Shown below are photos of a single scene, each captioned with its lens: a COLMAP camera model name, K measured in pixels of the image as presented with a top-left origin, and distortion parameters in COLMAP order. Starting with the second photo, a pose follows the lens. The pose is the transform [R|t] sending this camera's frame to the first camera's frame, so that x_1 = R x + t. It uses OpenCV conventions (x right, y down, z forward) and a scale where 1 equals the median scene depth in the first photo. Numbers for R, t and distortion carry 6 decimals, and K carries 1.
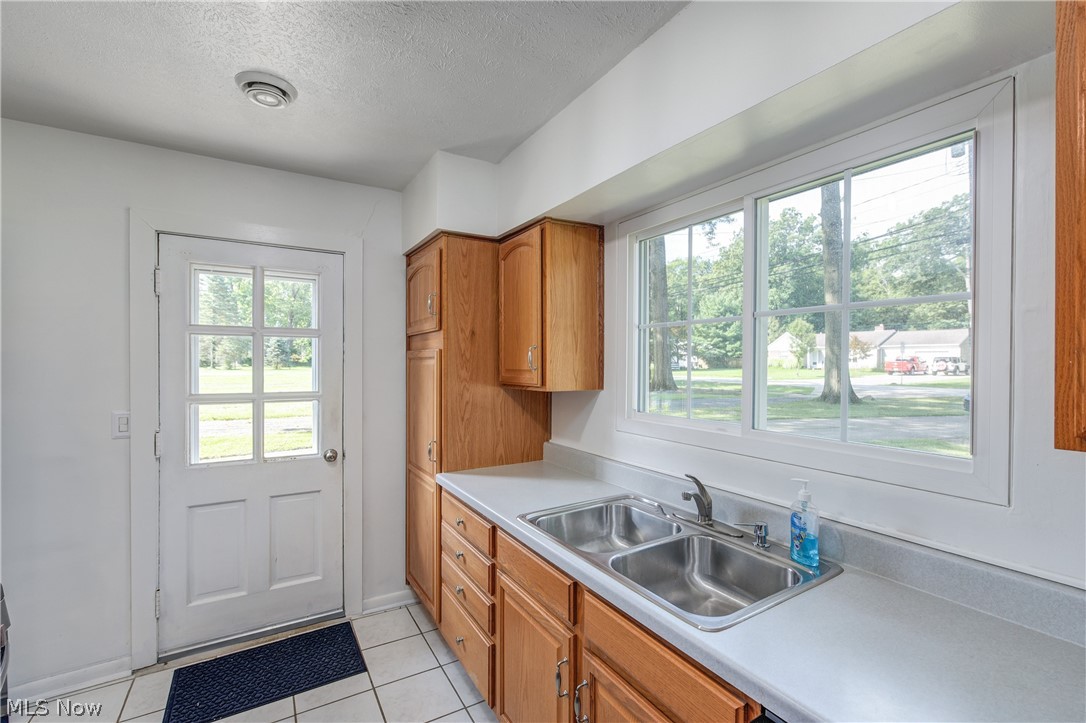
lens RADIAL K [[464.3, 0, 543.5], [0, 464.3, 366.1], [0, 0, 1]] dist [-0.004604, 0.000045]
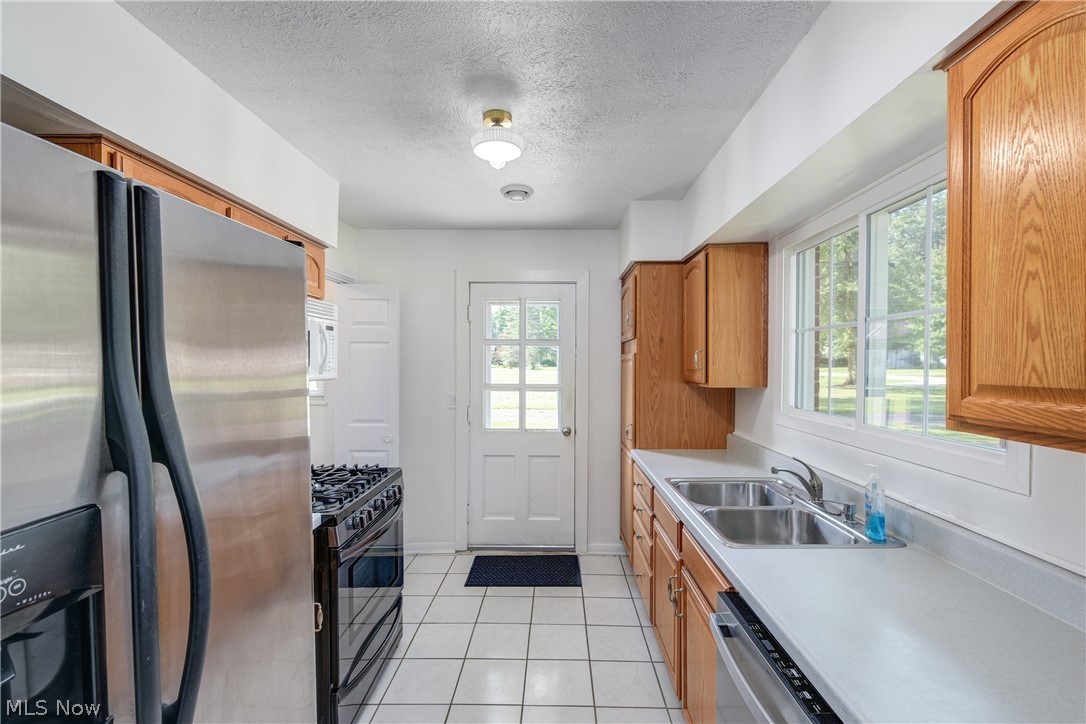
lens RADIAL K [[464.3, 0, 543.1], [0, 464.3, 363.6], [0, 0, 1]] dist [-0.004604, 0.000045]
pose [[0.839949, 0.000517, -0.542666, 0.262424], [-0.004488, 0.999972, -0.005993, 0.001570], [0.542647, 0.007470, 0.839927, -0.219656]]
